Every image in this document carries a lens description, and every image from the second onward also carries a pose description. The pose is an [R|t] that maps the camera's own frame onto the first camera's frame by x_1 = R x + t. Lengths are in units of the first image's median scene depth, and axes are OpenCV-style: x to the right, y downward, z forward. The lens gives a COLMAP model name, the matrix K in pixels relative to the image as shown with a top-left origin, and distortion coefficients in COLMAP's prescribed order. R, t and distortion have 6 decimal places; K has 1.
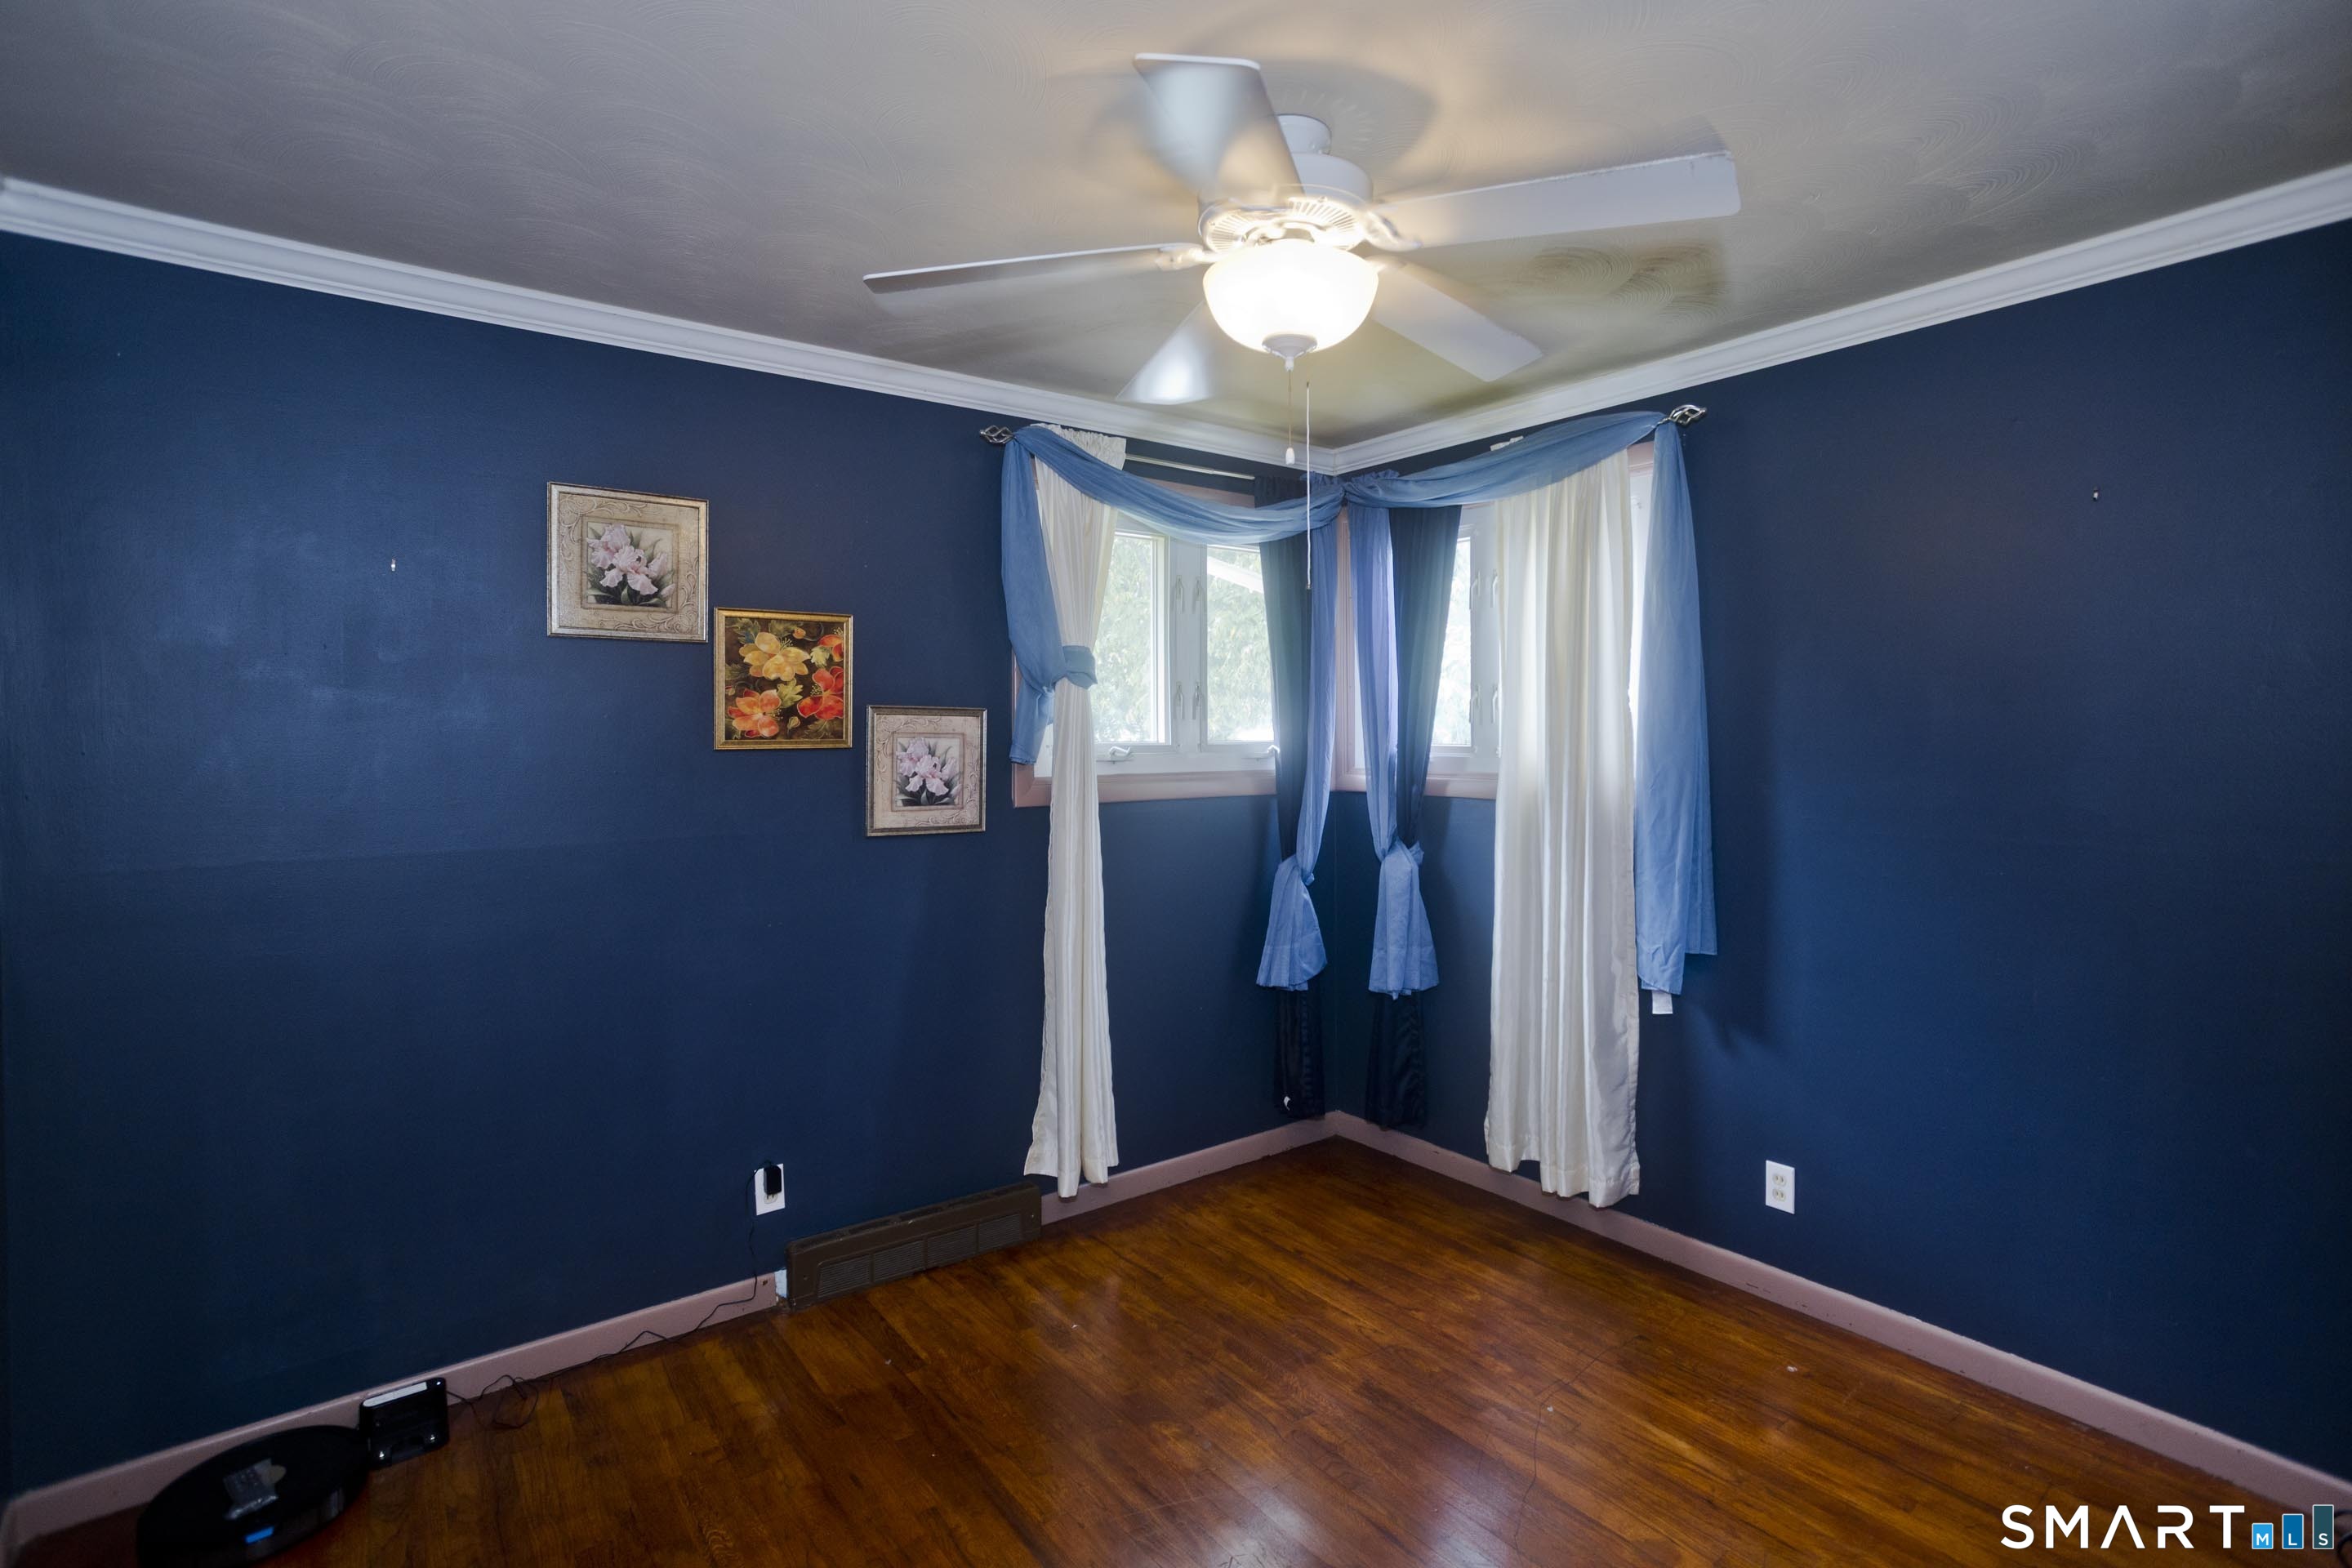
lens RADIAL K [[1126.4, 0, 1181.6], [0, 1126.4, 769.4], [0, 0, 1]] dist [-0.026312, 0.001779]
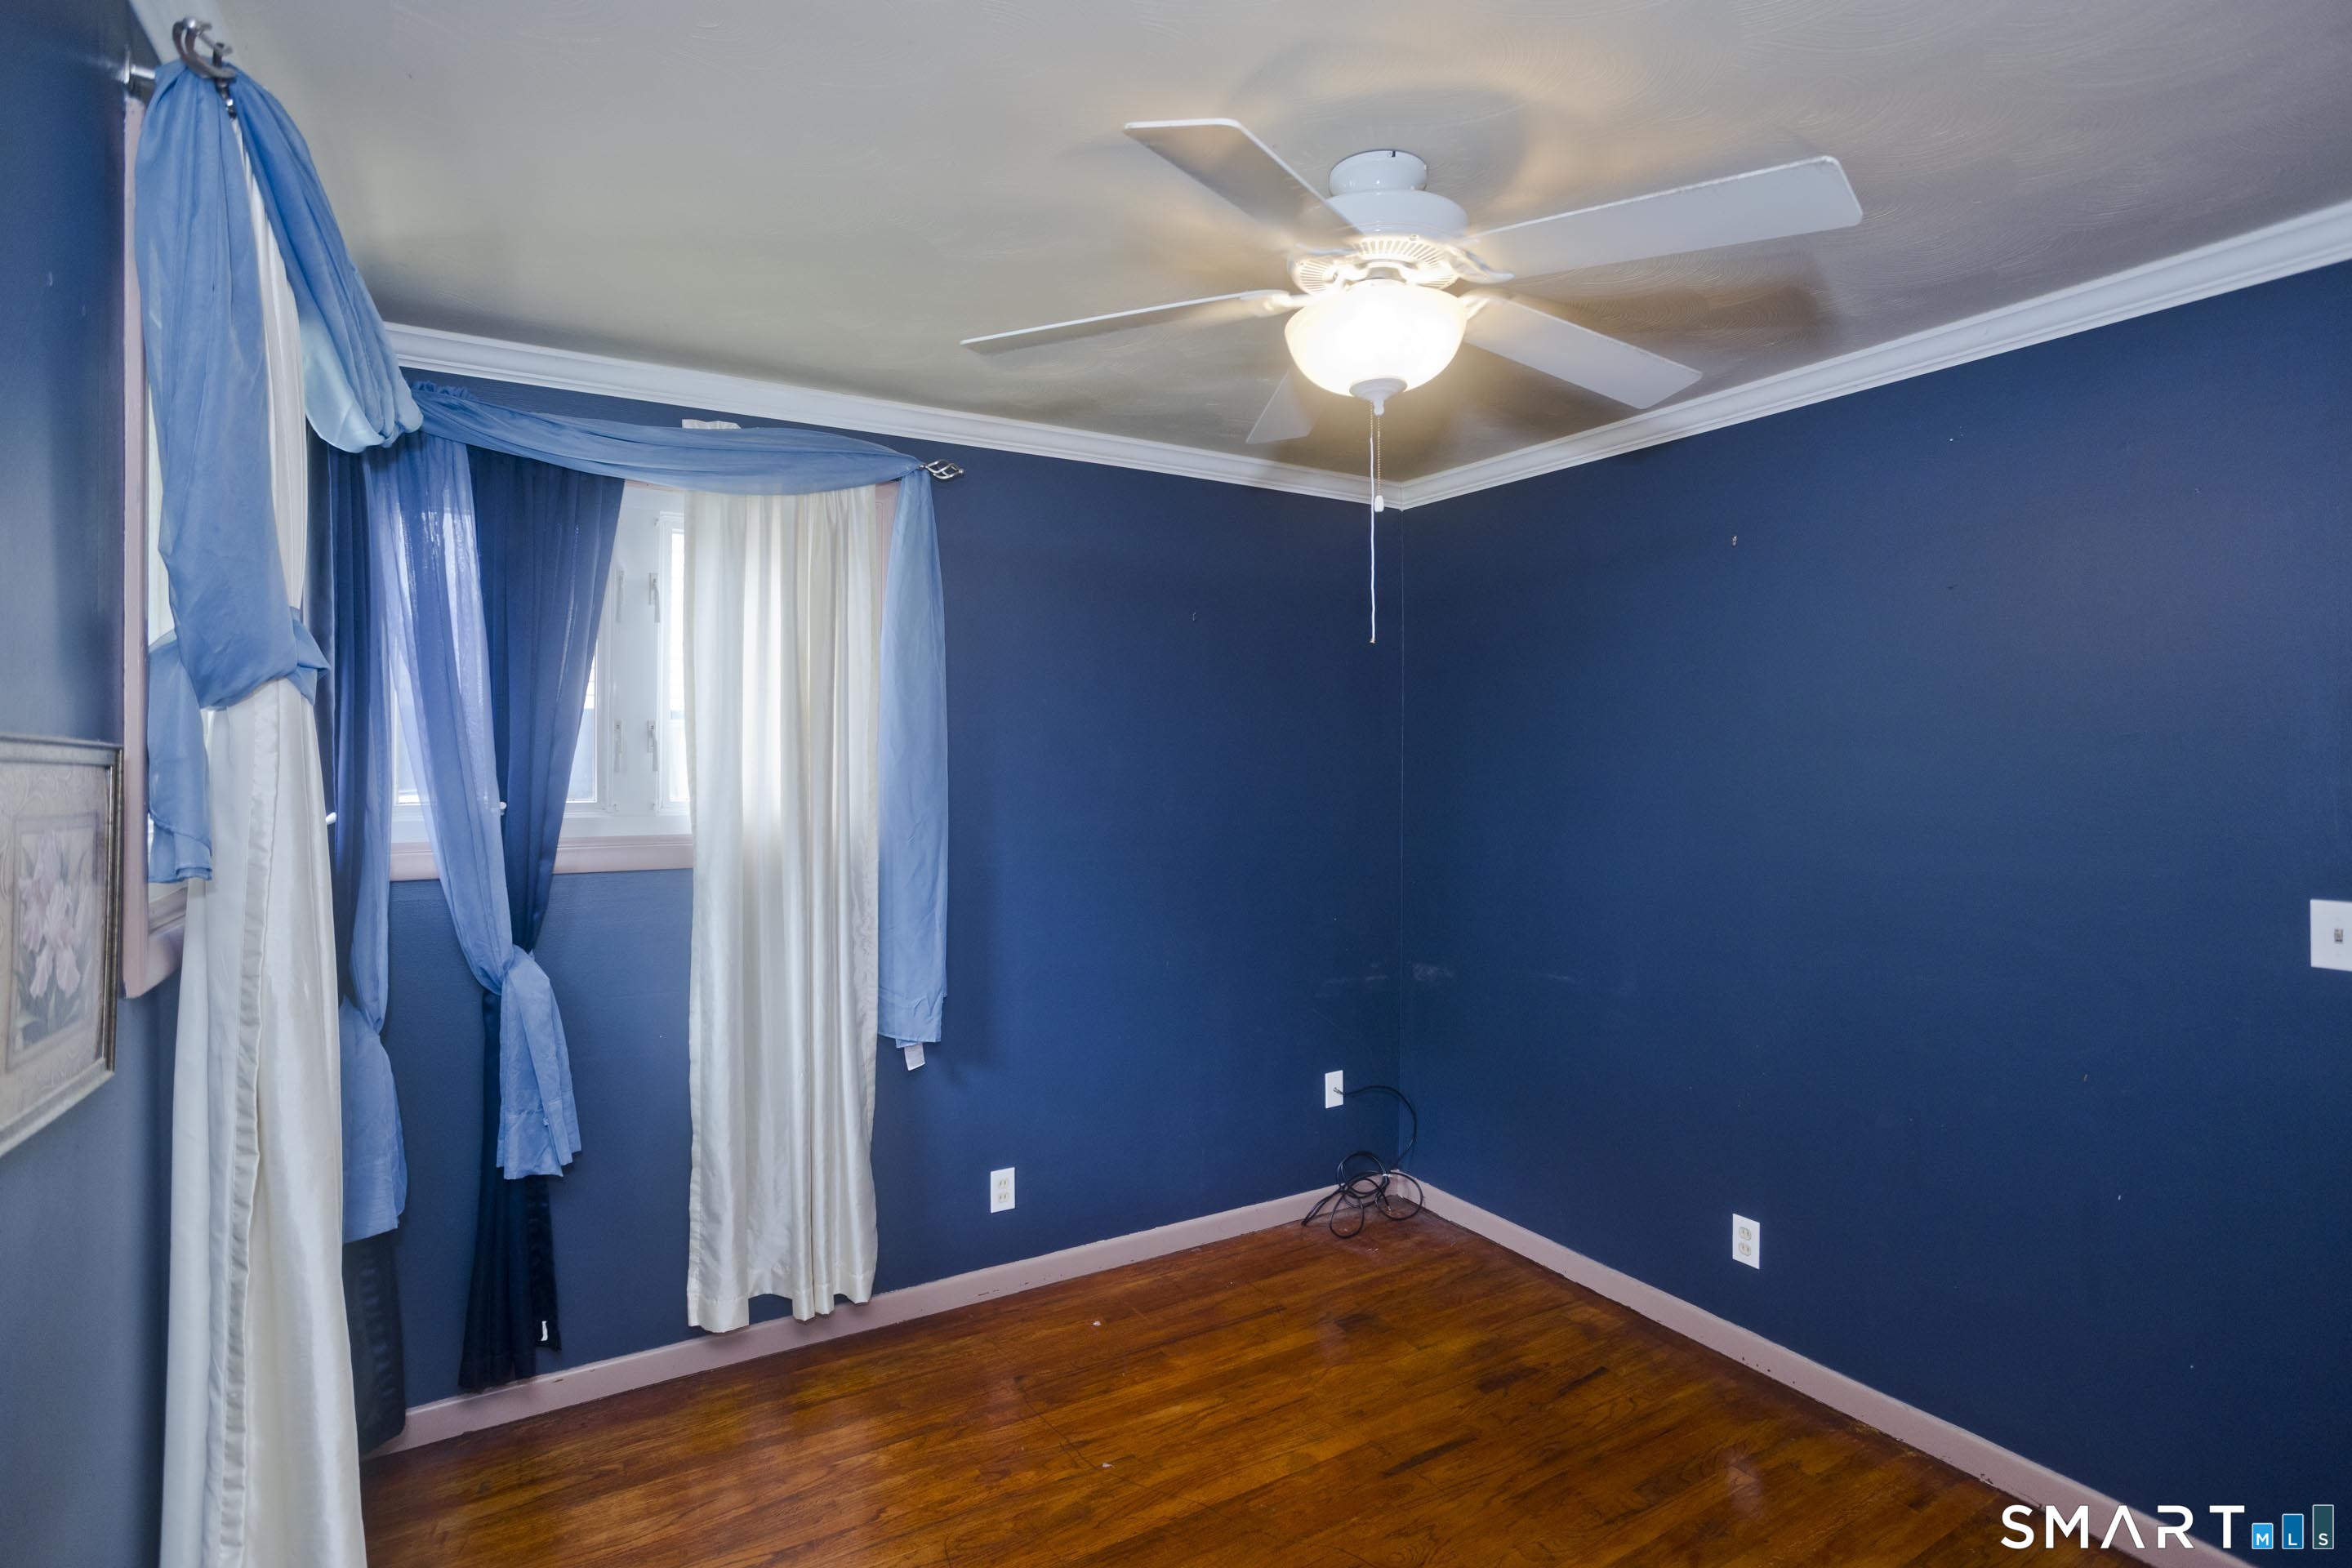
lens RADIAL K [[1126.4, 0, 1171.1], [0, 1126.4, 773.2], [0, 0, 1]] dist [-0.026312, 0.001779]
pose [[0.101065, 0.003916, 0.994872, -0.443924], [0.035486, 0.999342, -0.007538, -0.020822], [-0.994247, 0.036066, 0.100859, 0.558417]]
